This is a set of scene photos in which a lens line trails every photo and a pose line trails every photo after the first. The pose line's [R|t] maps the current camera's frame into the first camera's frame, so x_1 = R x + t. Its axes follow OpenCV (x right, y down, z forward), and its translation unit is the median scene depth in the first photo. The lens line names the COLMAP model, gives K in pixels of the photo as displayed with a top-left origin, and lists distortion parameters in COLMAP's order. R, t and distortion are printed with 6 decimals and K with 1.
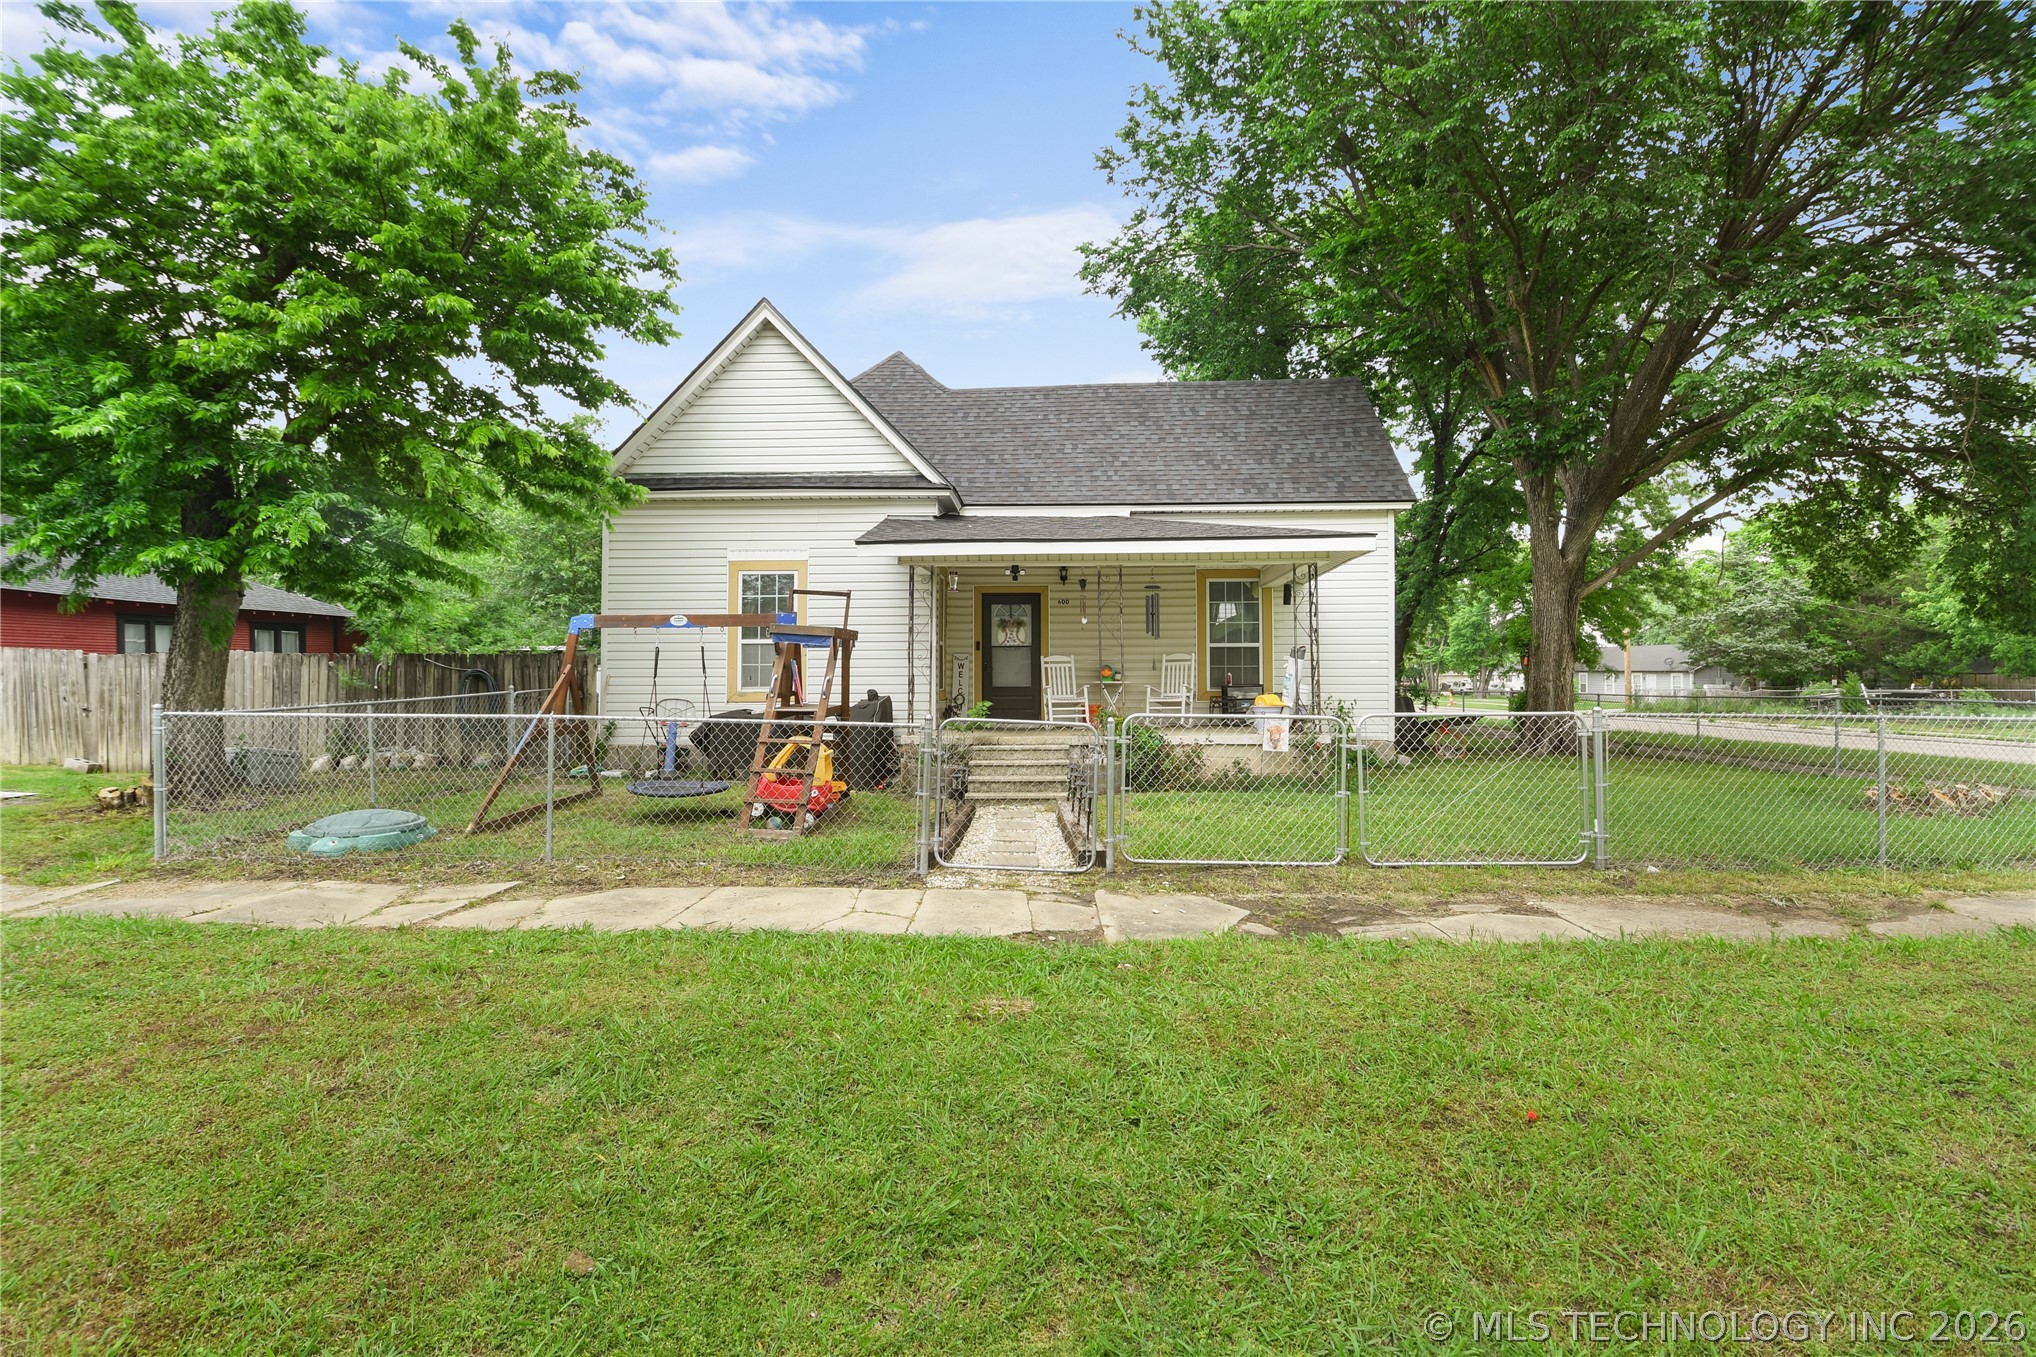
lens RADIAL K [[903.5, 0, 1018.3], [0, 903.5, 667.3], [0, 0, 1]] dist [0.000247, -0.000043]
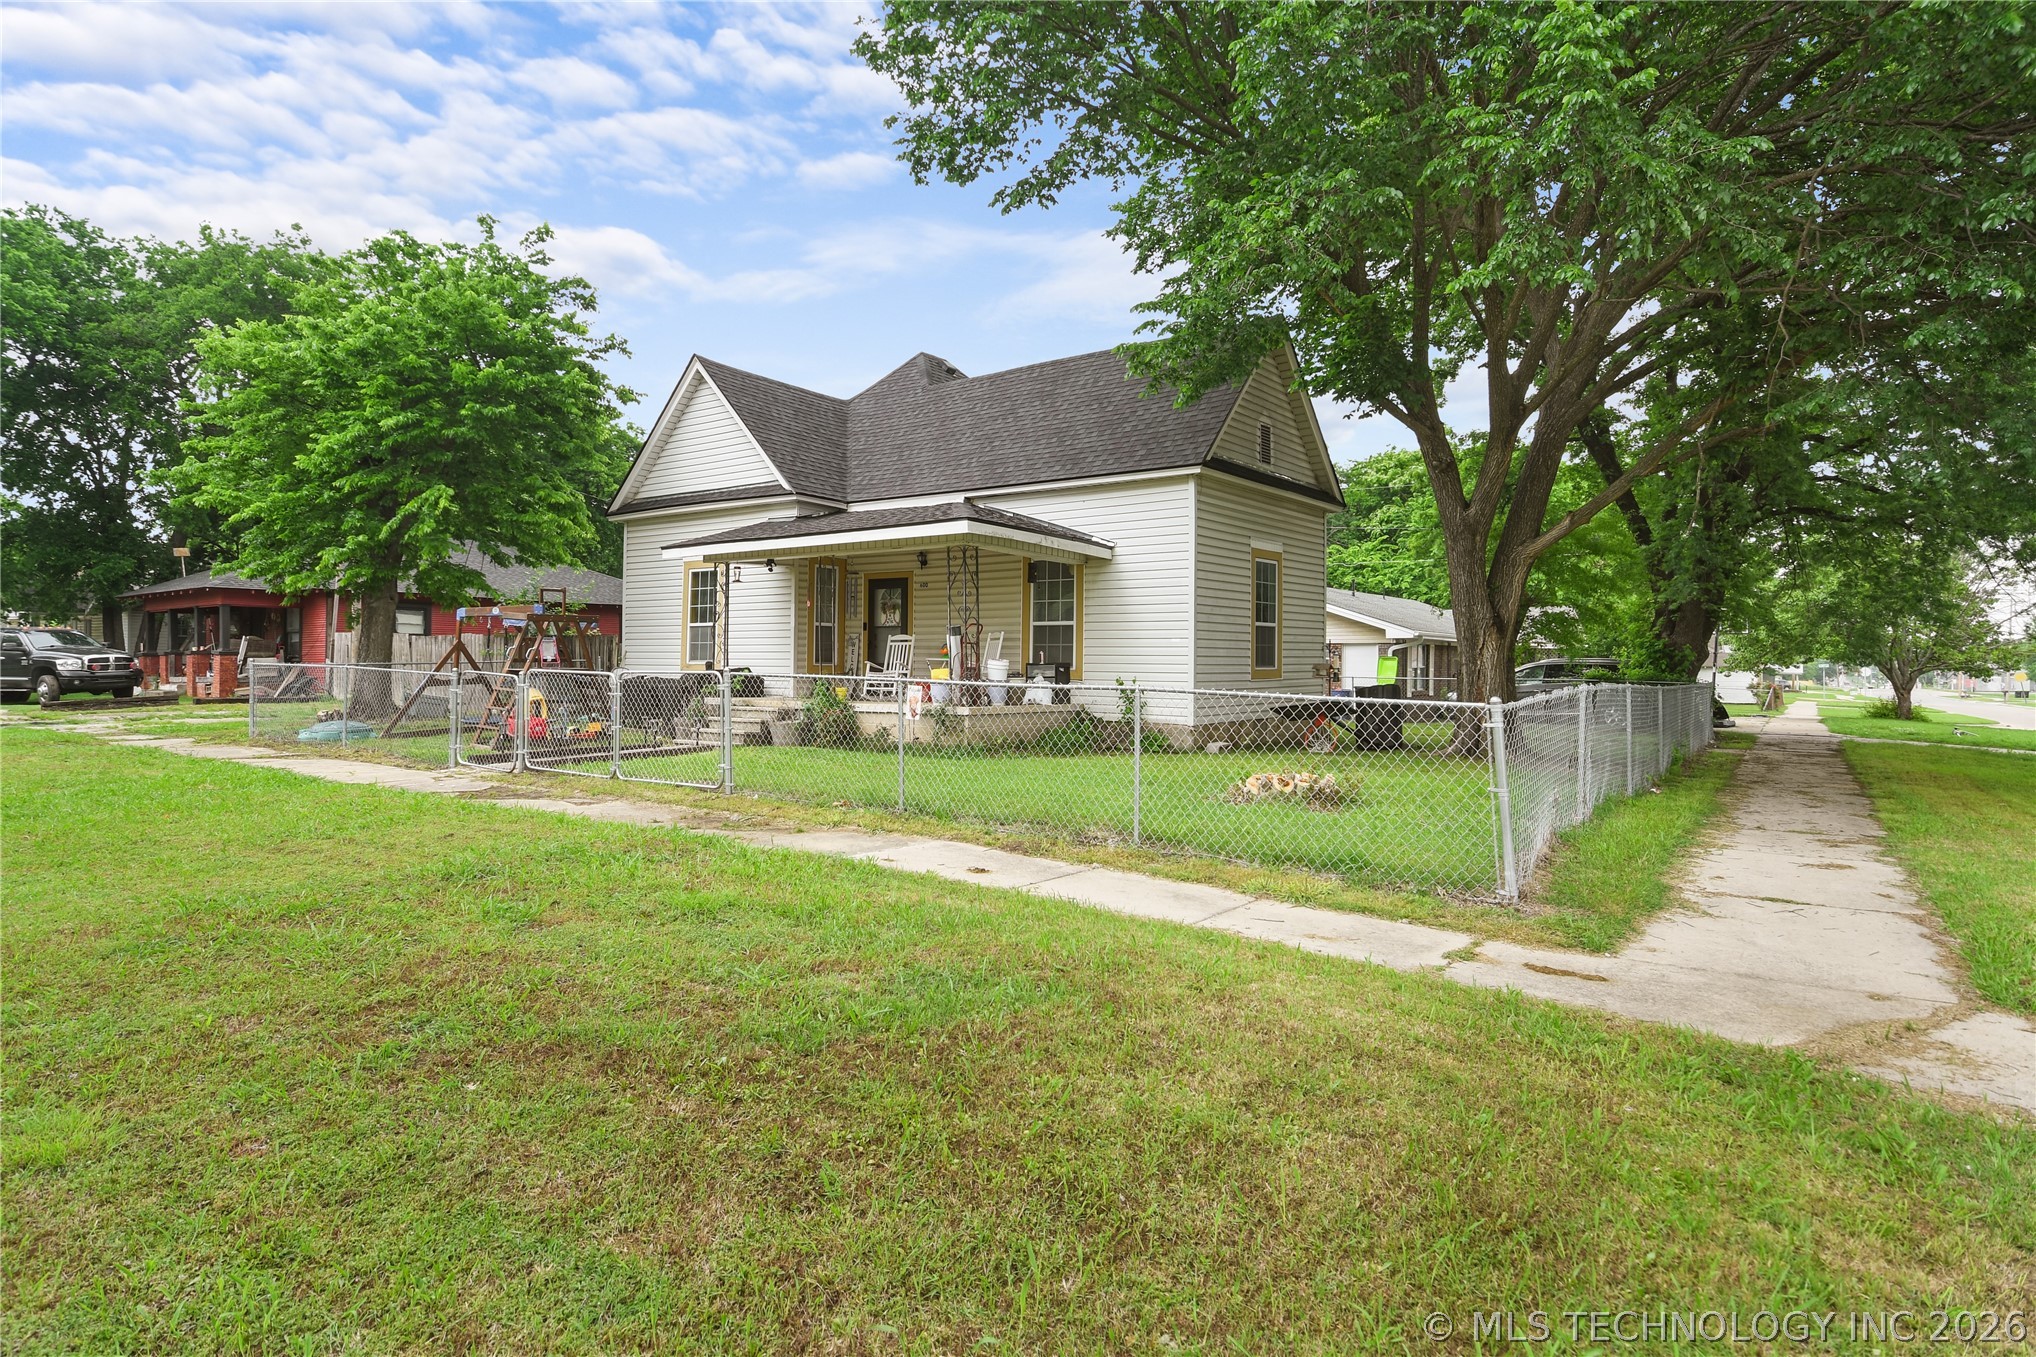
lens RADIAL K [[1073.3, 0, 1019.9], [0, 1073.3, 675.4], [0, 0, 1]] dist [-0.000224, 0.000129]
pose [[0.837352, 0.016117, -0.546426, 0.883008], [-0.005447, 0.999762, 0.021140, 0.008288], [0.546636, -0.014725, 0.837241, -0.016780]]
